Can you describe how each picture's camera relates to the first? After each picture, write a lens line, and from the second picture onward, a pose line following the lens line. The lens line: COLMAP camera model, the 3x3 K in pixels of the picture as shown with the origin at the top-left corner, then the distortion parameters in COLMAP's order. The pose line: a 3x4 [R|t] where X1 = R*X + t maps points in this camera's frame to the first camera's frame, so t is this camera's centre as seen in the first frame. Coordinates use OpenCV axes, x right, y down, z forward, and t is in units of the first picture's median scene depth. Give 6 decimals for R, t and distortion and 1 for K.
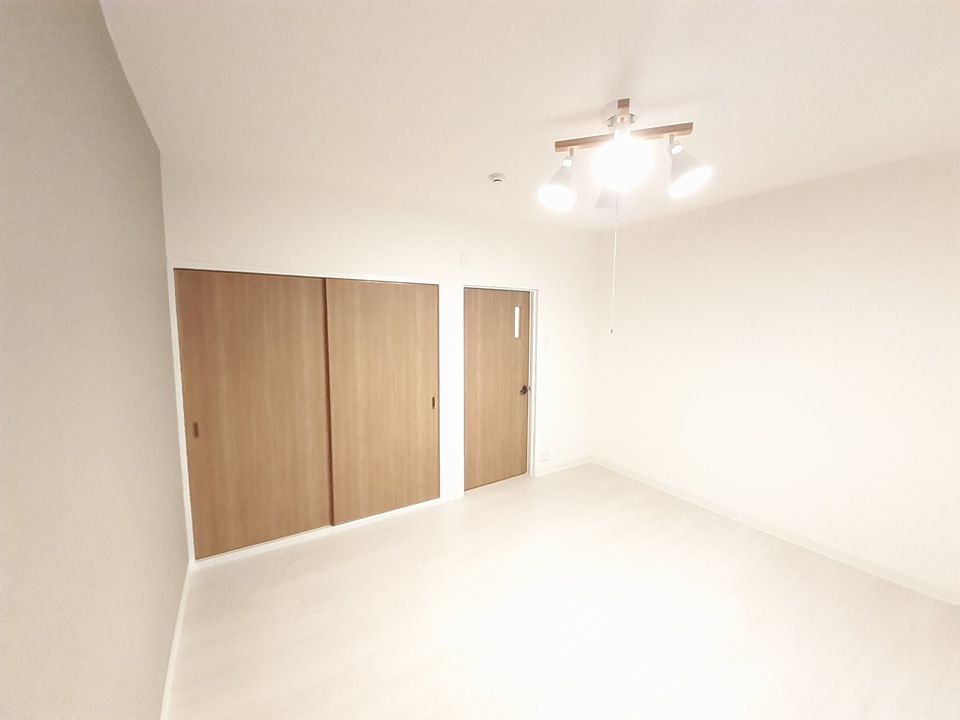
lens RADIAL K [[393.0, 0, 482.9], [0, 393.0, 359.8], [0, 0, 1]] dist [0.018644, 0.000028]
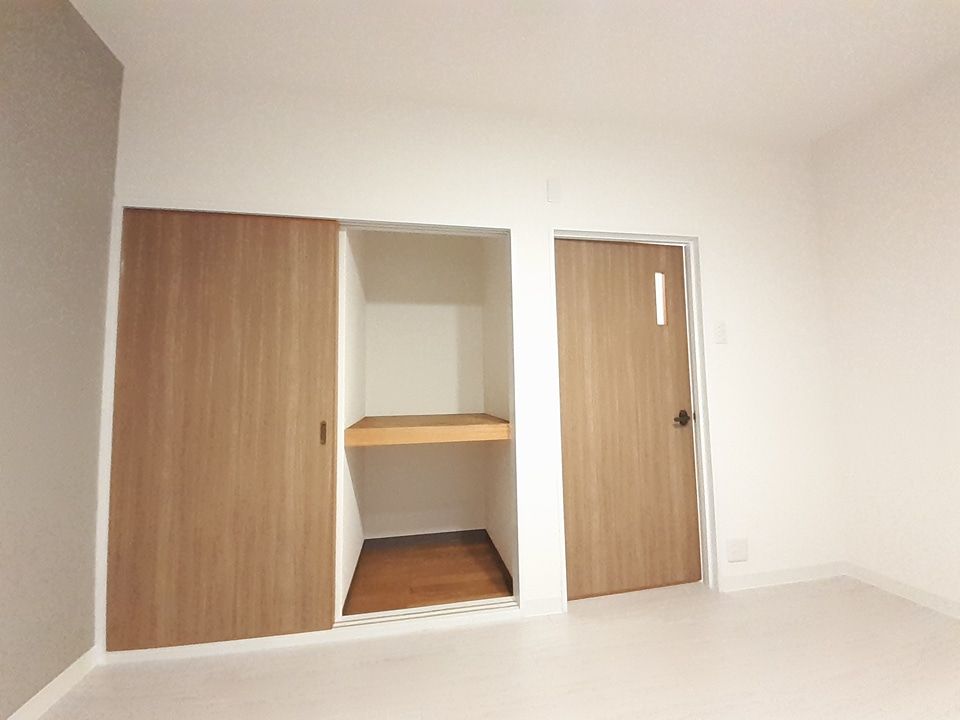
lens RADIAL K [[388.1, 0, 484.0], [0, 388.1, 362.2], [0, 0, 1]] dist [0.036582, -0.022944]
pose [[0.923223, -0.050860, -0.380884, 0.064699], [-0.014810, 0.985756, -0.167527, 0.101737], [0.383979, 0.160306, 0.909320, 0.402714]]
